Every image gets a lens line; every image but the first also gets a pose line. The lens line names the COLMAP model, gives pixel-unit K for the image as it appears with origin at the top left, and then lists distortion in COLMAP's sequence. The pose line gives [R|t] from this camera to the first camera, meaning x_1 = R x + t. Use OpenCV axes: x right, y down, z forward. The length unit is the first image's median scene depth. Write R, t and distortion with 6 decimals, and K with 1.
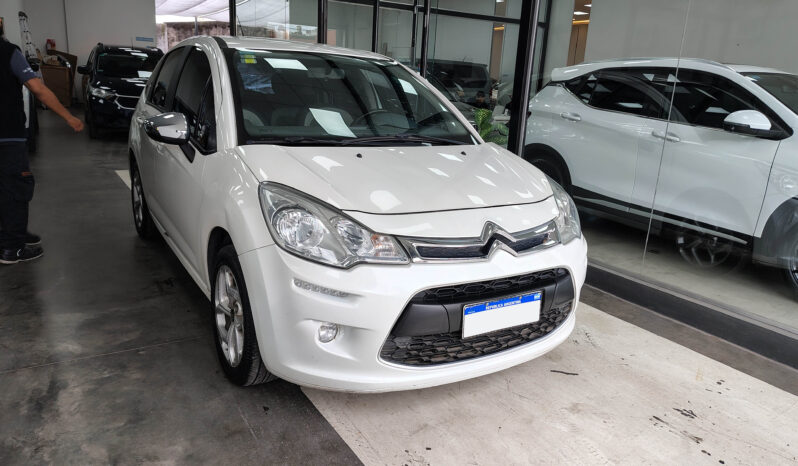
lens RADIAL K [[585.5, 0, 401.7], [0, 585.5, 238.1], [0, 0, 1]] dist [0.067374, -0.087449]
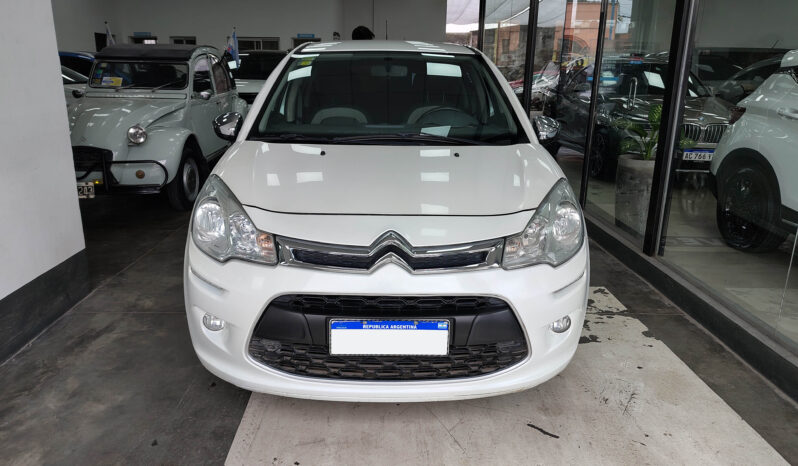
lens RADIAL K [[585.5, 0, 401.7], [0, 585.5, 238.1], [0, 0, 1]] dist [0.067374, -0.087449]
pose [[0.855033, 0.100848, -0.508672, 0.619813], [-0.102494, 0.994423, 0.024869, -0.041589], [0.508343, 0.030872, 0.860601, 0.253091]]
